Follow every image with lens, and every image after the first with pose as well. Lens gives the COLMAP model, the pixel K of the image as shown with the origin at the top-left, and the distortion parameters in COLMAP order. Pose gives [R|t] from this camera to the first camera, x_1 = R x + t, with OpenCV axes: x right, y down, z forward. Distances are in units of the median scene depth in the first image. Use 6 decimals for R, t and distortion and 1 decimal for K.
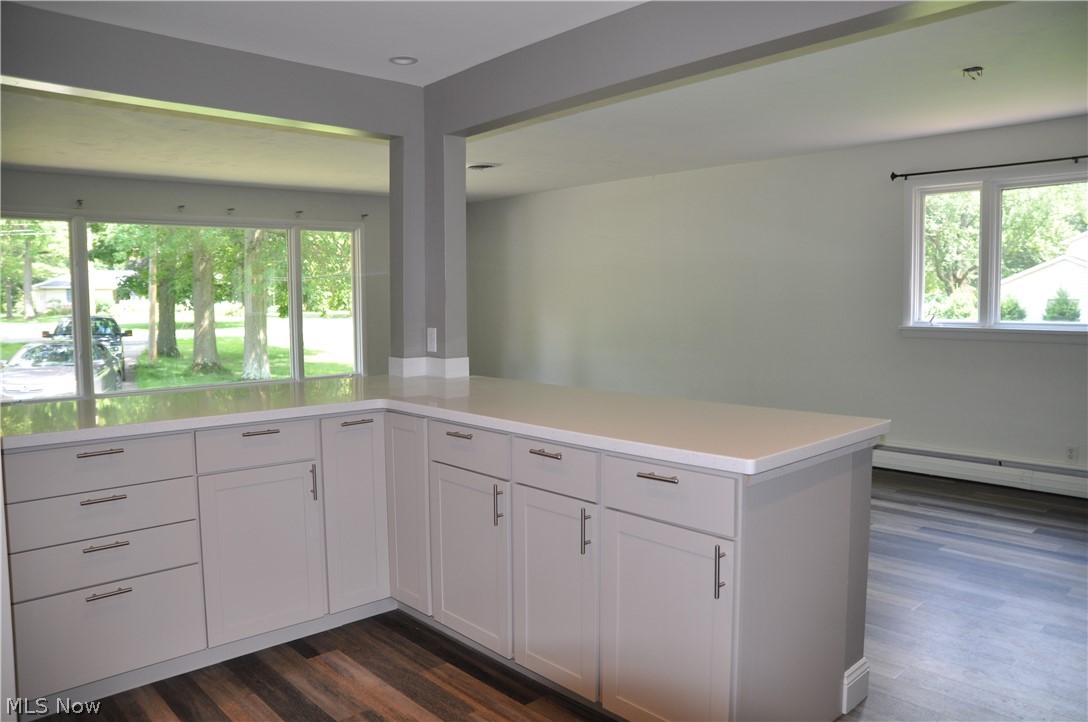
lens RADIAL K [[778.0, 0, 539.2], [0, 778.0, 363.0], [0, 0, 1]] dist [-0.147726, 0.099742]
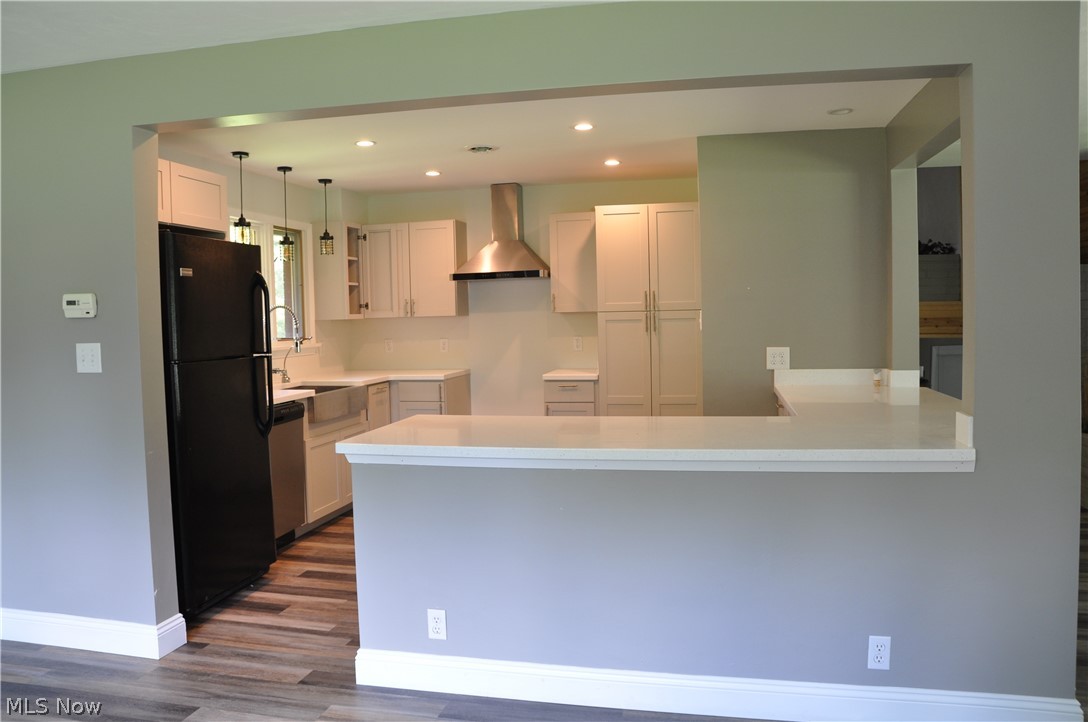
lens RADIAL K [[778.0, 0, 539.2], [0, 778.0, 363.0], [0, 0, 1]] dist [-0.147726, 0.099742]
pose [[-0.814332, 0.056878, -0.577606, 0.659465], [-0.016657, 0.992486, 0.121217, -0.093655], [0.580161, 0.108332, -0.807266, 0.929264]]
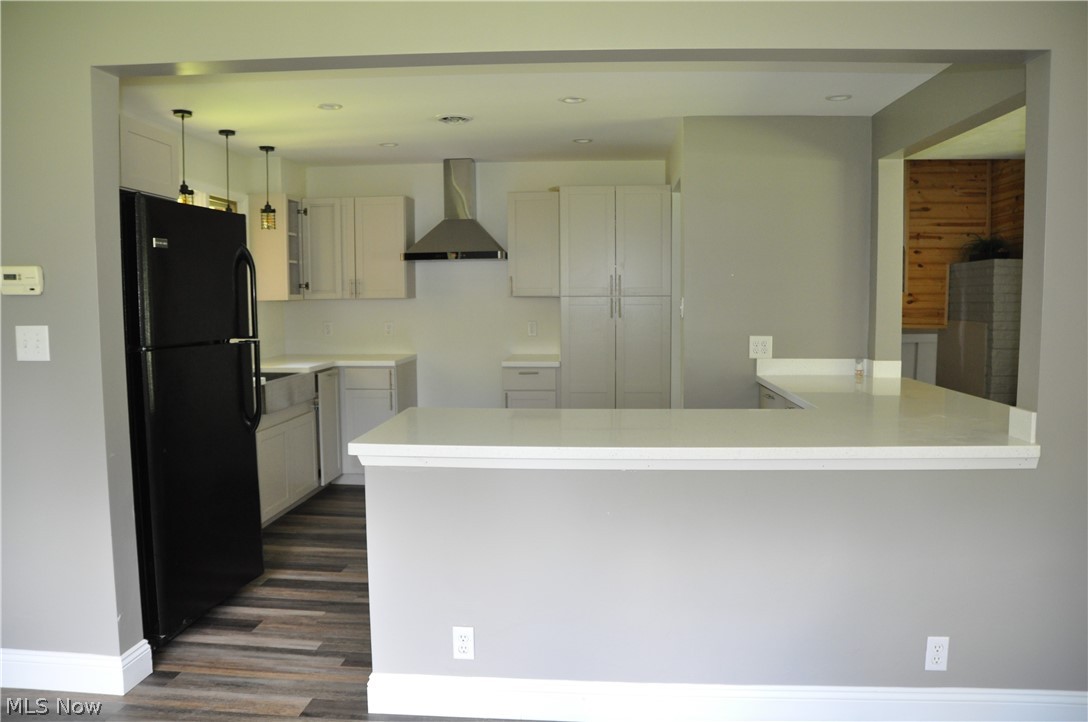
lens RADIAL K [[778.0, 0, 539.2], [0, 778.0, 363.0], [0, 0, 1]] dist [-0.147726, 0.099742]
pose [[-0.724898, 0.065761, -0.685710, 0.697094], [-0.041811, 0.989397, 0.139086, -0.089979], [0.687586, 0.129493, -0.714463, 0.842072]]
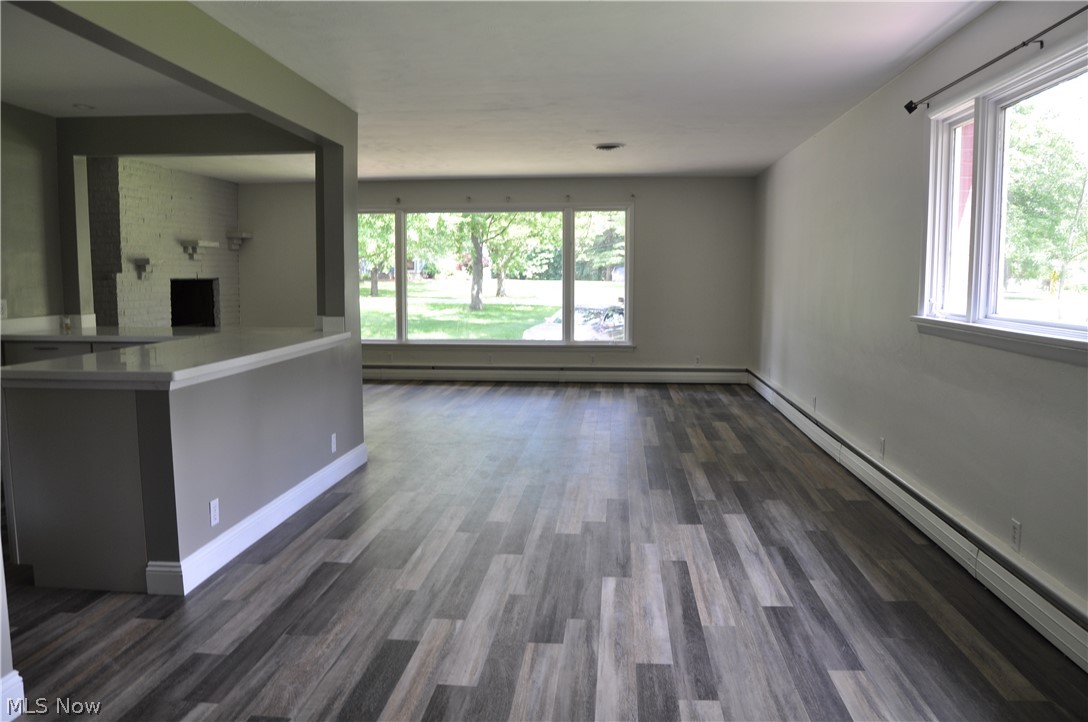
lens RADIAL K [[778.0, 0, 539.2], [0, 778.0, 363.0], [0, 0, 1]] dist [-0.147726, 0.099742]
pose [[0.668044, 0.091831, -0.738433, 1.014122], [-0.062391, 0.995774, 0.067390, -0.040201], [0.741501, 0.001052, 0.670951, 0.335673]]
